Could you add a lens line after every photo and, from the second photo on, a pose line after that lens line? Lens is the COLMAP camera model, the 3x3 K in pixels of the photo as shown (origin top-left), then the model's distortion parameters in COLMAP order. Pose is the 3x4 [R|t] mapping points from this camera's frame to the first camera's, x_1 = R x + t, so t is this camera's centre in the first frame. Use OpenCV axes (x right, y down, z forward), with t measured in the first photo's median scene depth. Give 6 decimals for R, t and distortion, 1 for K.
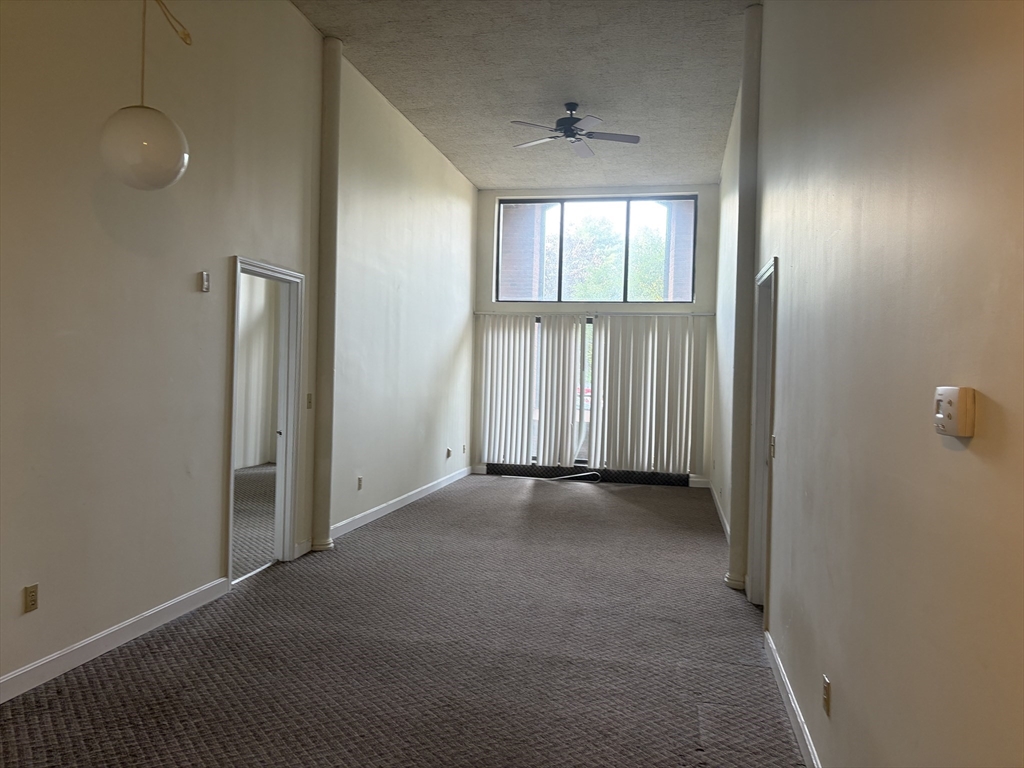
lens RADIAL K [[772.8, 0, 502.7], [0, 772.8, 374.2], [0, 0, 1]] dist [0.046389, -0.050473]
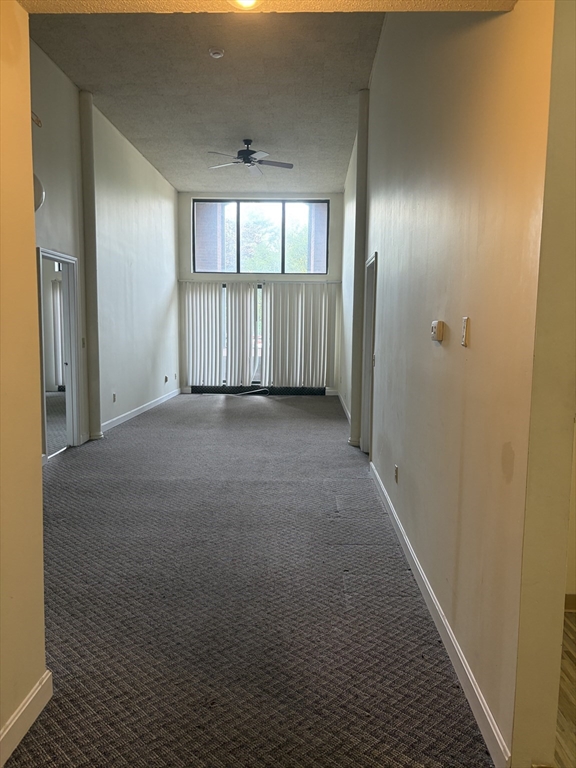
lens RADIAL K [[579.6, 0, 287.3], [0, 579.6, 389.6], [0, 0, 1]] dist [0.046389, -0.050473]
pose [[0.984349, -0.035721, 0.172572, -0.049241], [0.016450, 0.993590, 0.111837, 0.004125], [-0.175461, -0.107248, 0.978627, -0.167886]]
